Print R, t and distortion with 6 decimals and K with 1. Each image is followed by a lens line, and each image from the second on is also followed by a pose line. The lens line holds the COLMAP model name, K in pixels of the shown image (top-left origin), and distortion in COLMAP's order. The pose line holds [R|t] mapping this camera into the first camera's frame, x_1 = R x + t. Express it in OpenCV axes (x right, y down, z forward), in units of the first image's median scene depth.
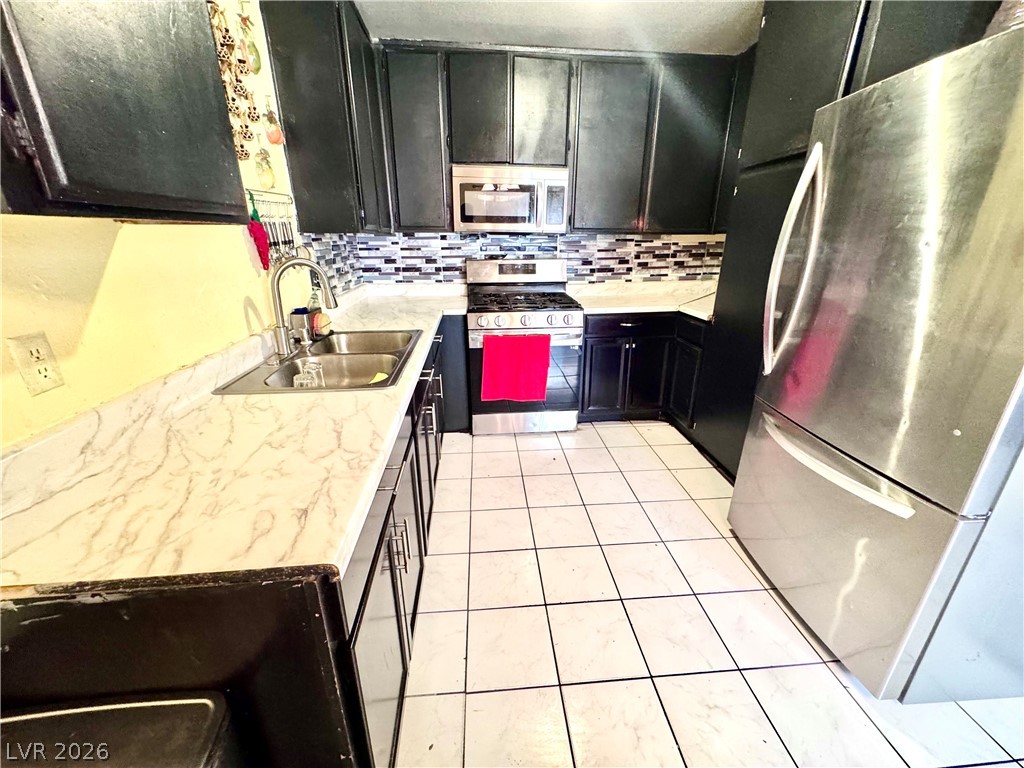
lens RADIAL K [[408.7, 0, 513.5], [0, 408.7, 383.0], [0, 0, 1]] dist [0.001103, -0.000080]
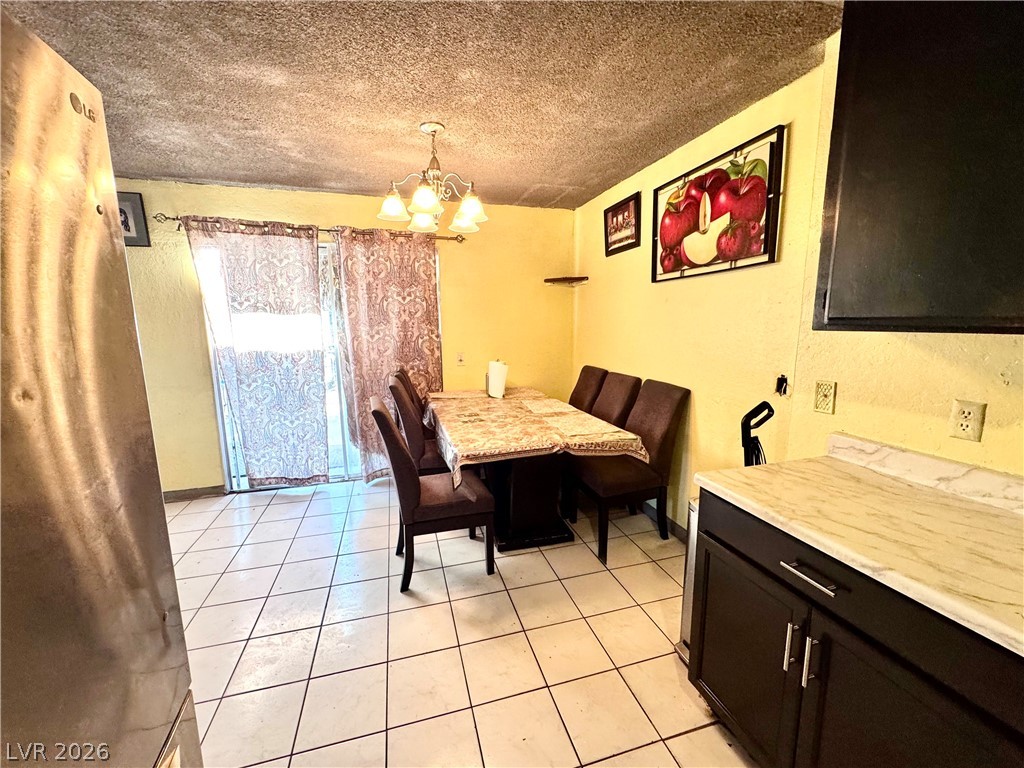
lens RADIAL K [[408.7, 0, 510.7], [0, 408.7, 385.1], [0, 0, 1]] dist [0.001103, -0.000080]
pose [[-0.981576, 0.032821, -0.188232, 0.231893], [-0.062436, 0.875962, 0.478323, -0.237334], [0.180583, 0.481263, -0.857774, 0.588474]]
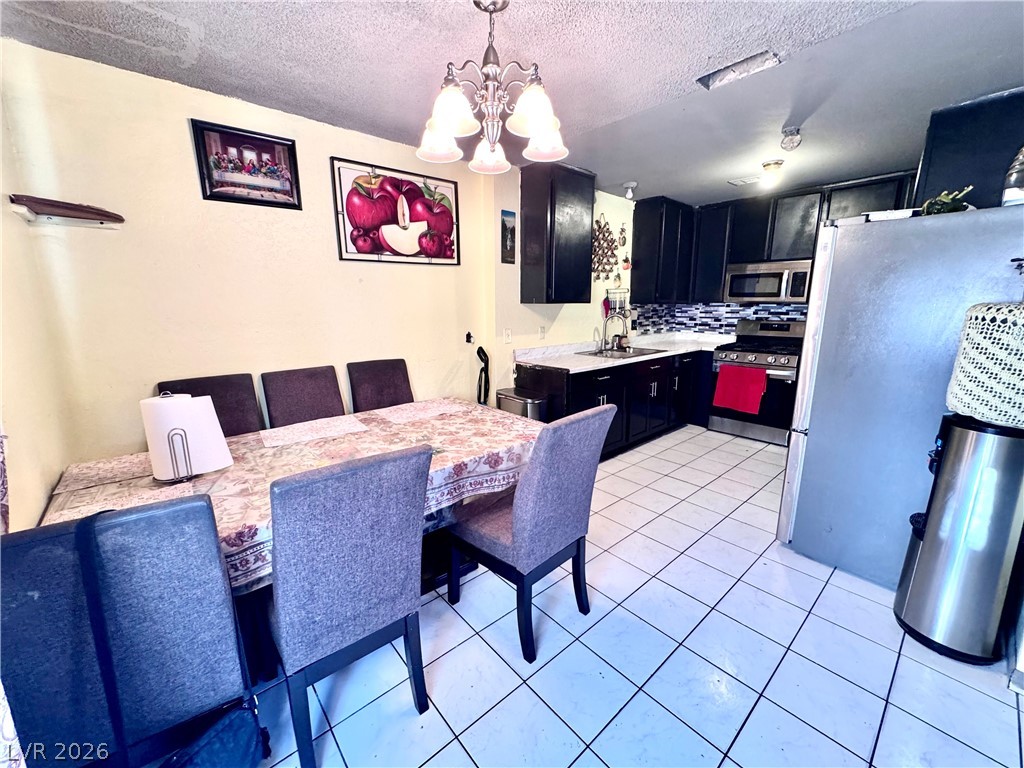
lens RADIAL K [[408.7, 0, 511.5], [0, 408.7, 384.6], [0, 0, 1]] dist [0.001103, -0.000080]
pose [[0.583925, 0.155015, -0.796870, 0.735869], [-0.269771, 0.962869, -0.010374, 0.200310], [0.765673, 0.221030, 0.604061, -0.587313]]
